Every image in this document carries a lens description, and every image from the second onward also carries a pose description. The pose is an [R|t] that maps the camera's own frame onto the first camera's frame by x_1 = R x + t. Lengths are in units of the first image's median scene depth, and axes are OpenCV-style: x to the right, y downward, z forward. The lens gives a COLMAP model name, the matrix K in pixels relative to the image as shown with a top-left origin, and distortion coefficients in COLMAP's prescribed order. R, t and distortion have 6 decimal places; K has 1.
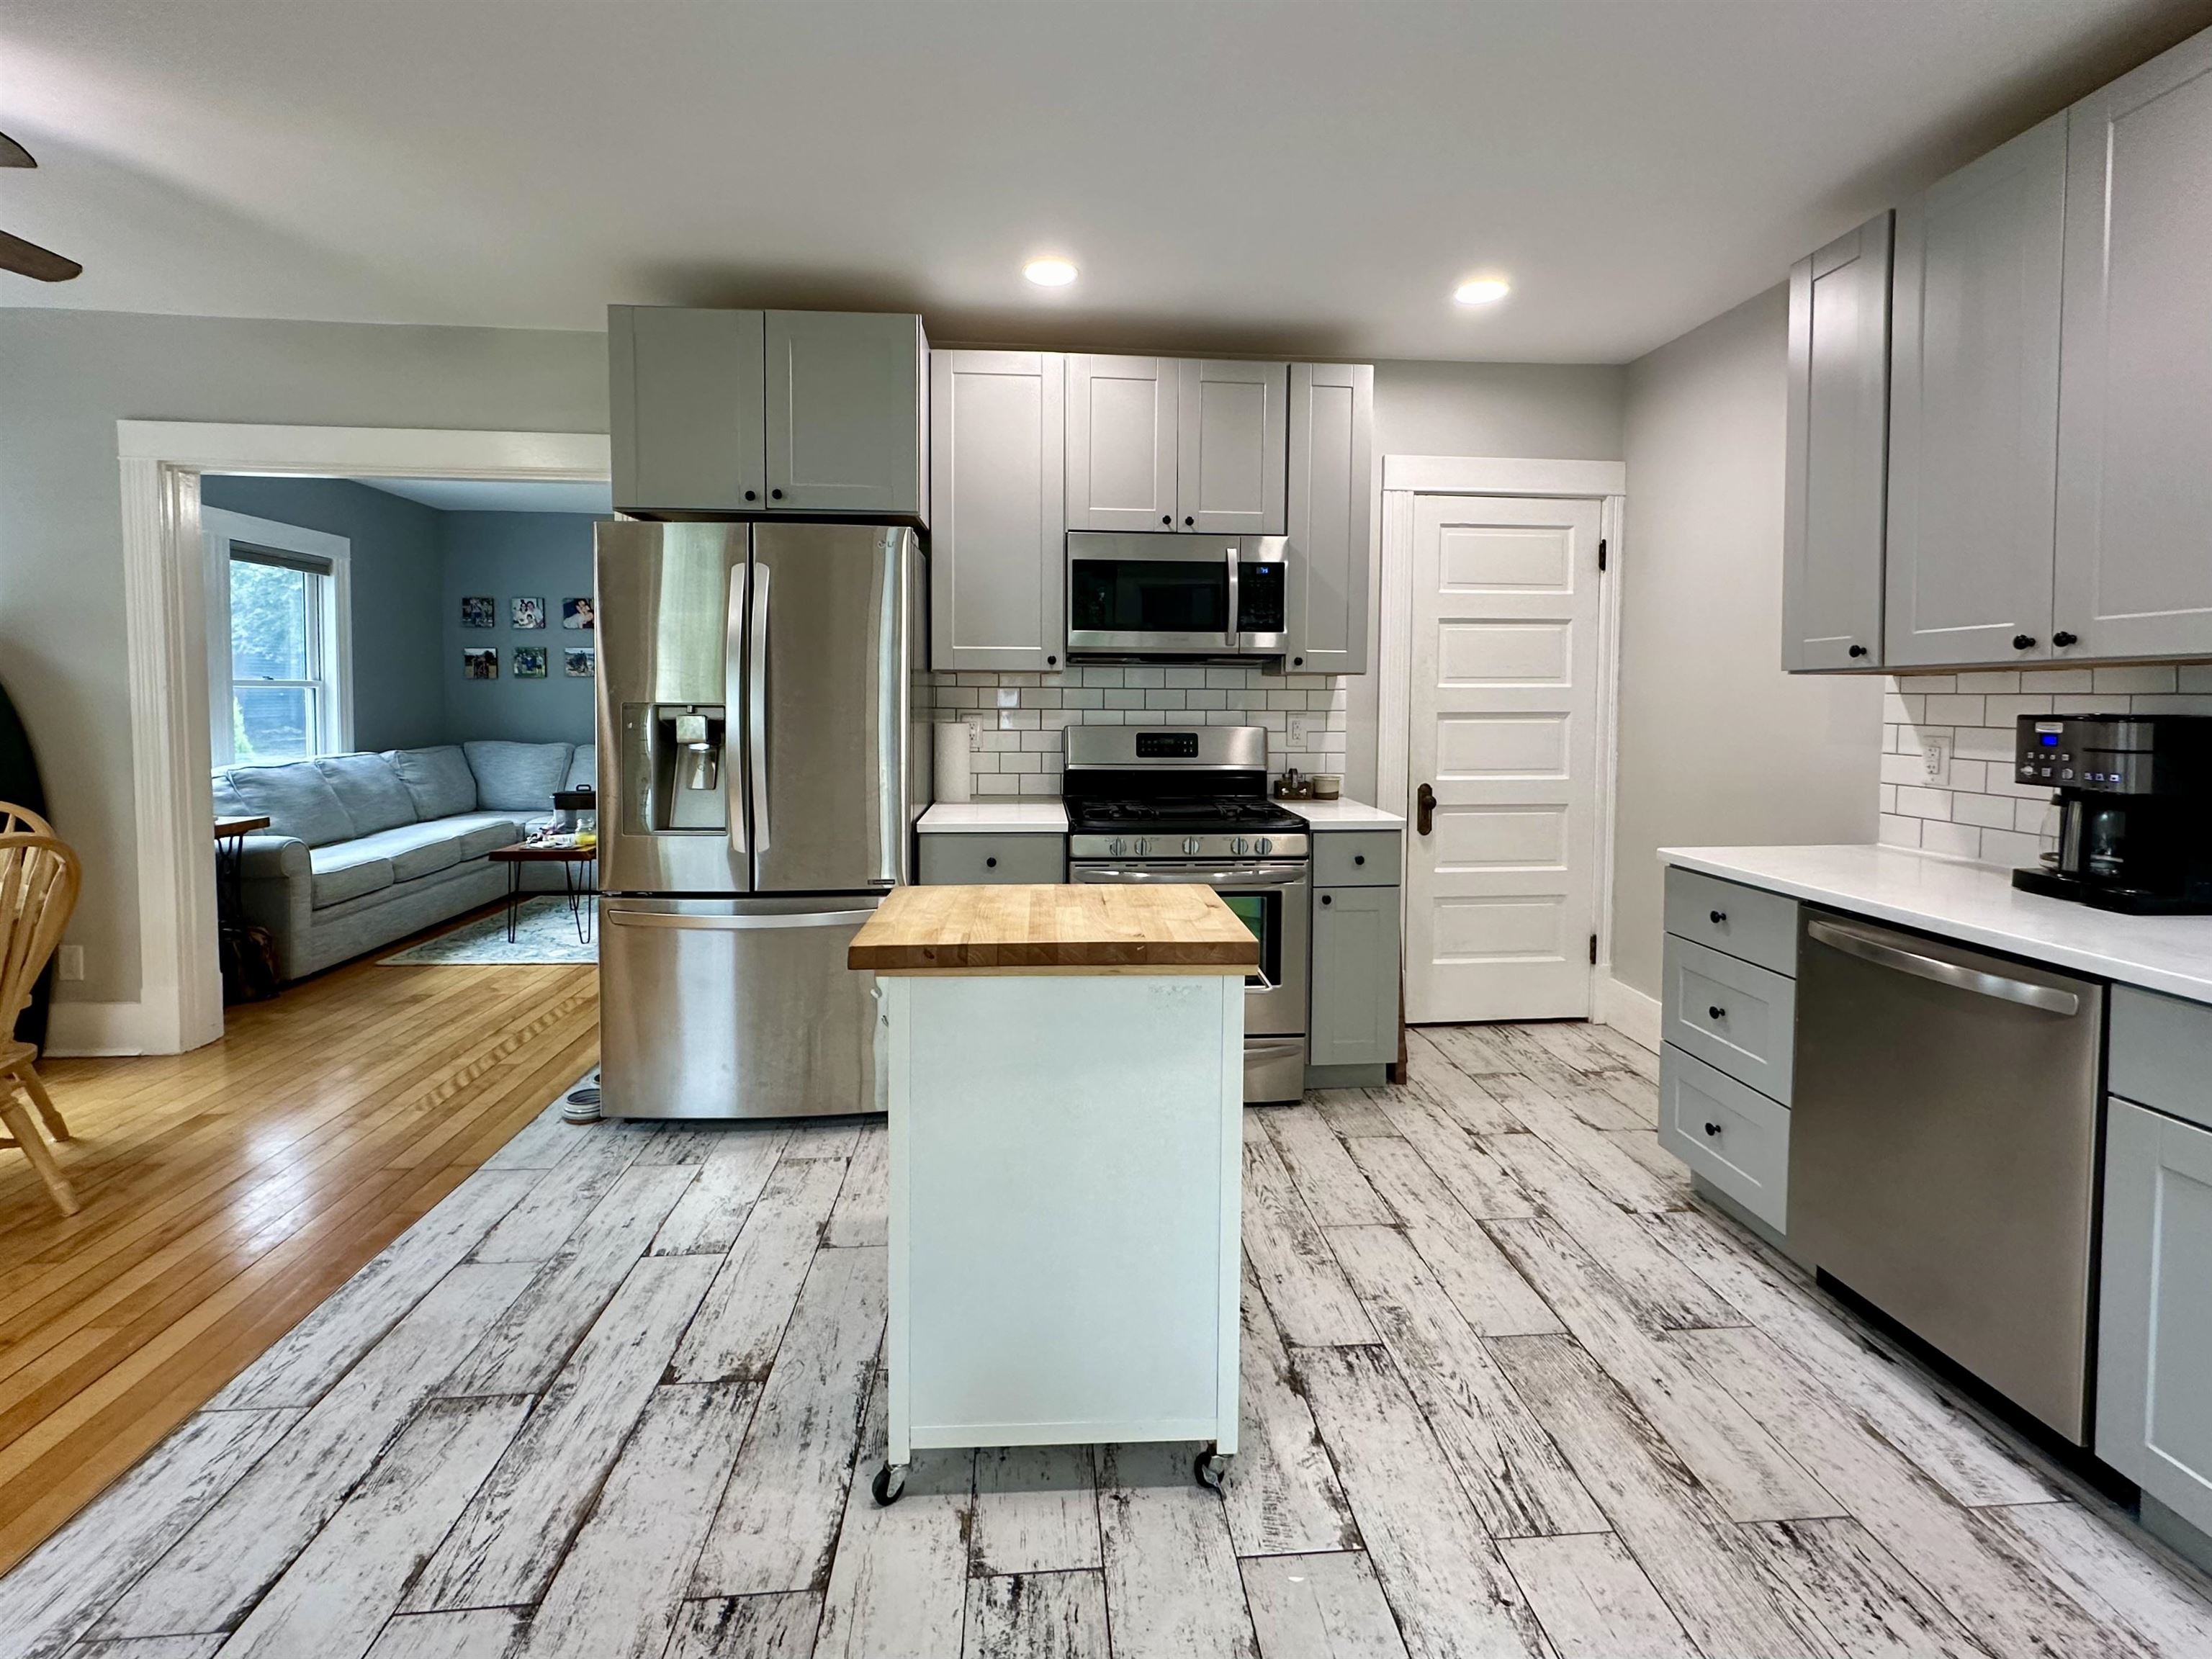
lens RADIAL K [[959.1, 0, 1112.6], [0, 959.1, 831.7], [0, 0, 1]] dist [-0.002724, 0.000187]
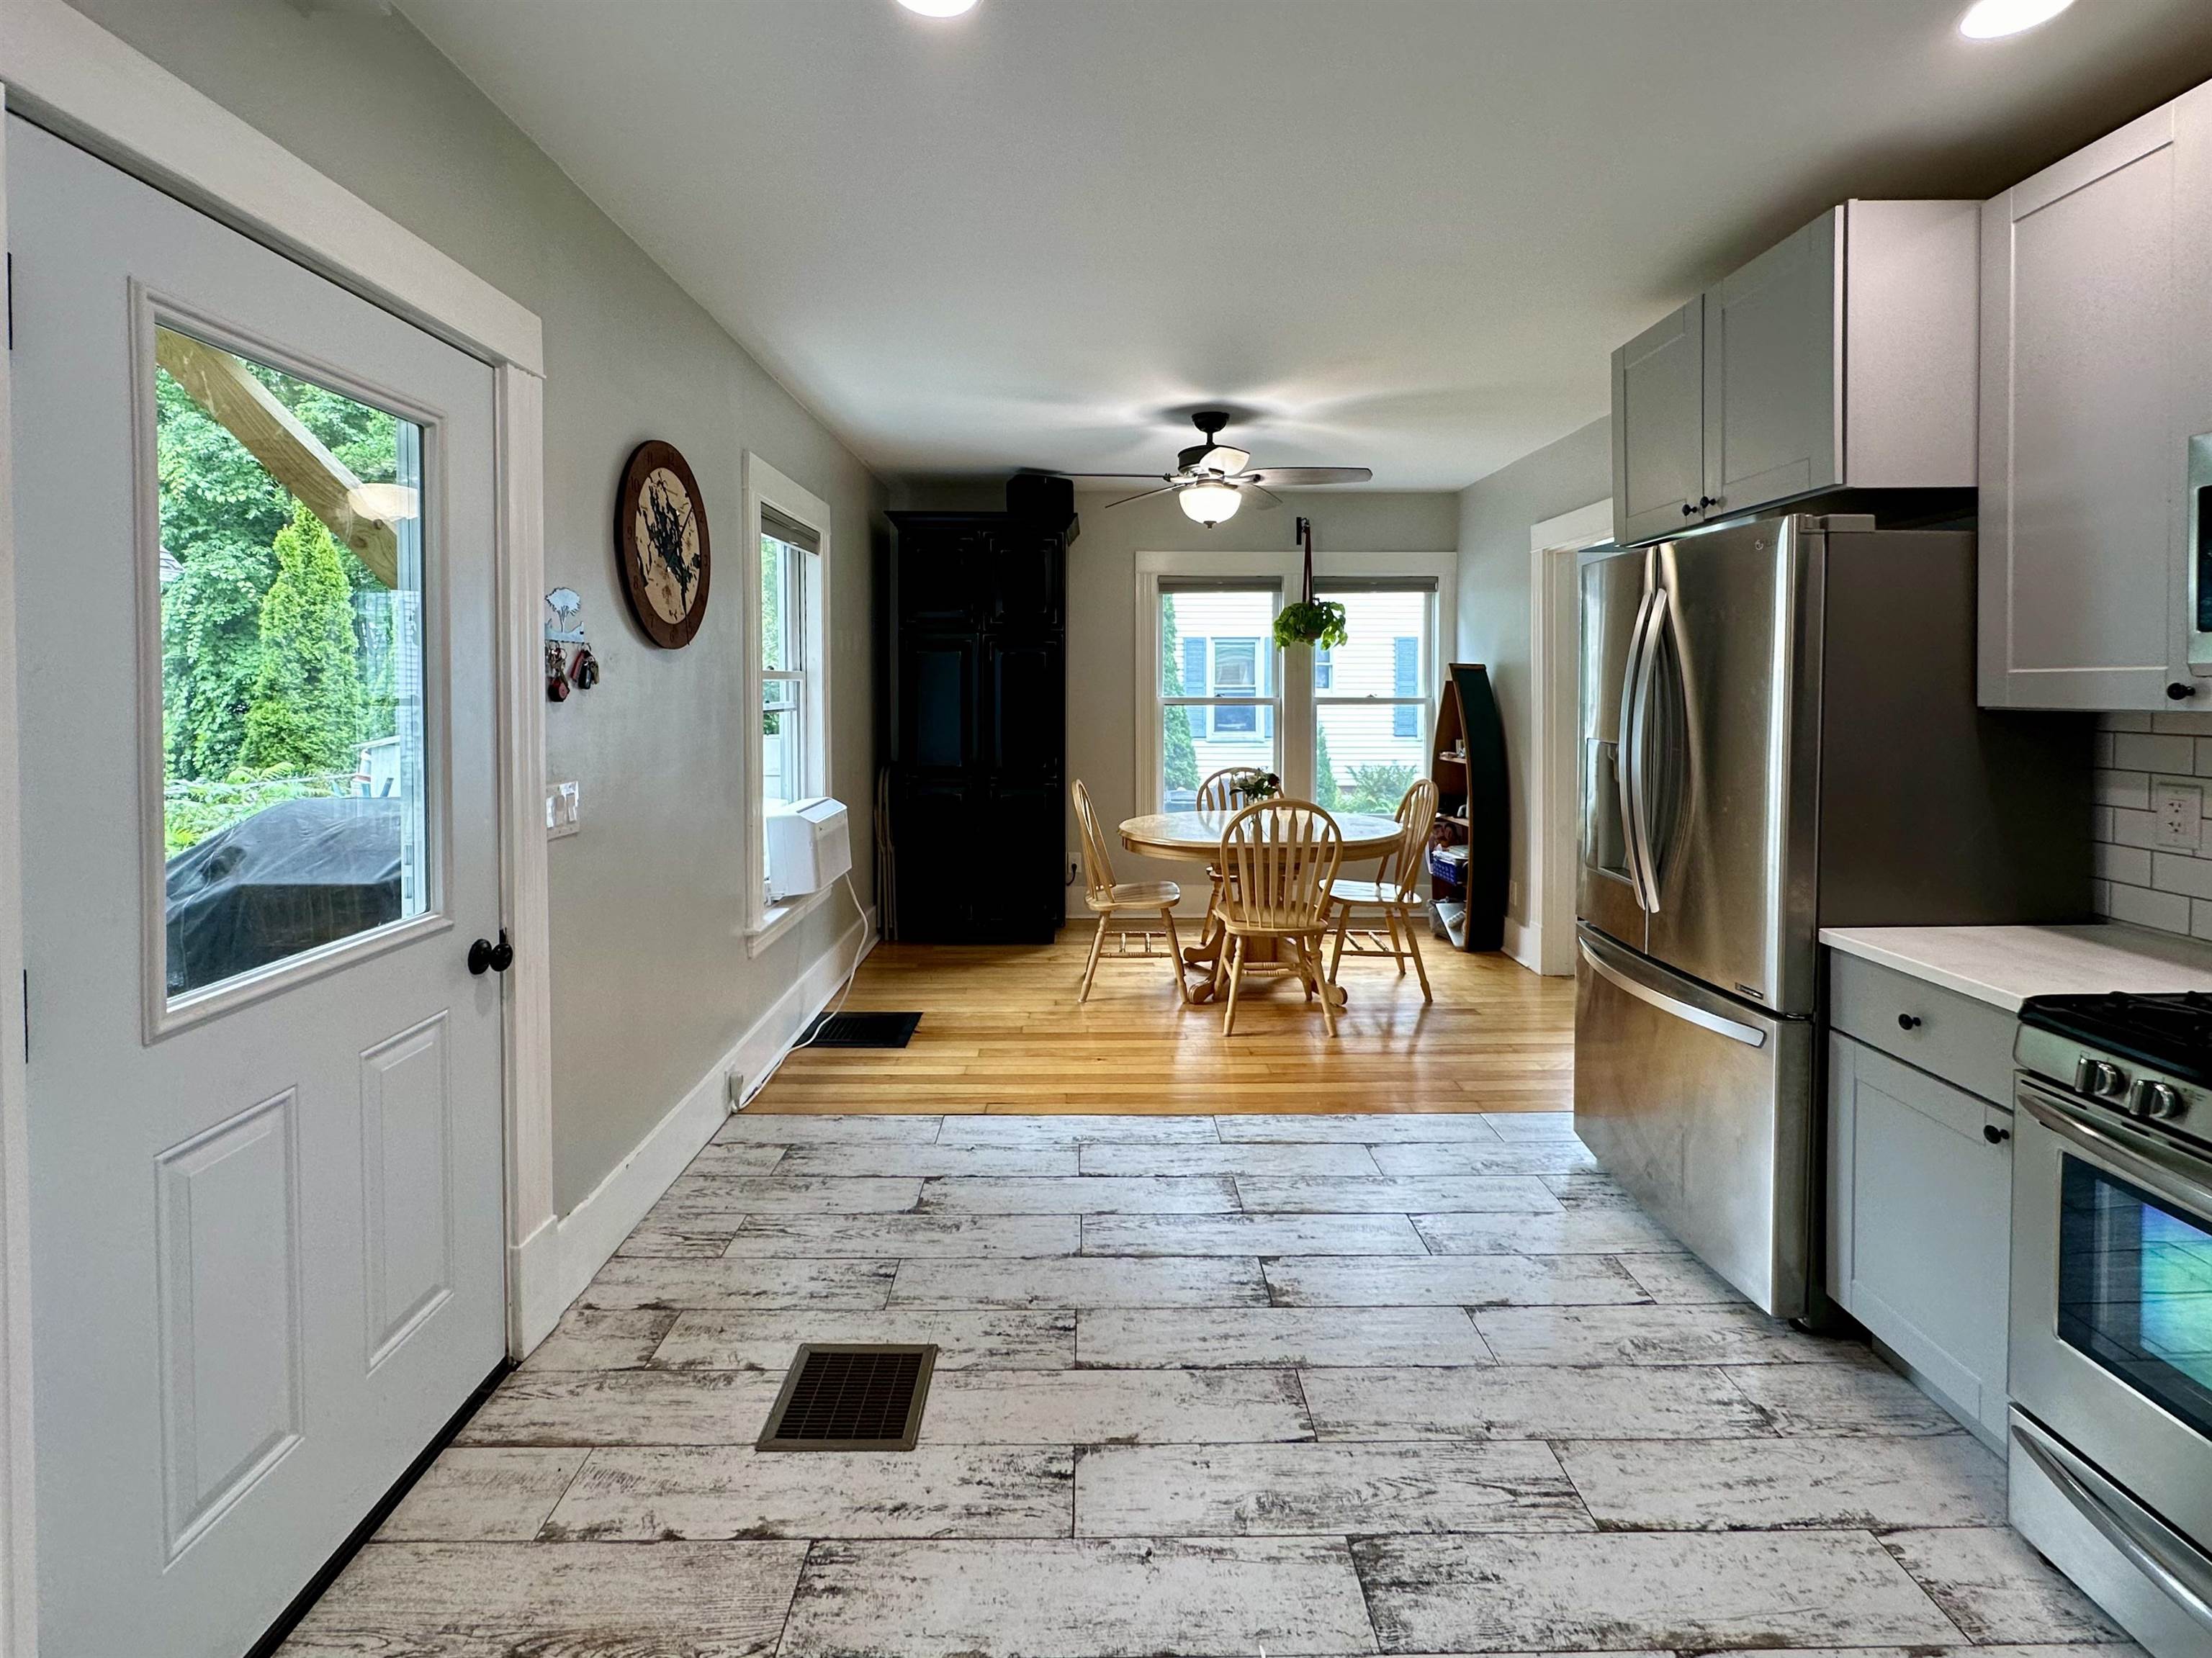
lens RADIAL K [[959.0, 0, 1109.2], [0, 959.0, 829.5], [0, 0, 1]] dist [-0.002724, 0.000187]
pose [[-0.067307, 0.141509, -0.987646, 0.802413], [-0.140886, 0.978625, 0.149817, -0.184448], [0.987735, 0.149229, -0.045932, 0.787414]]
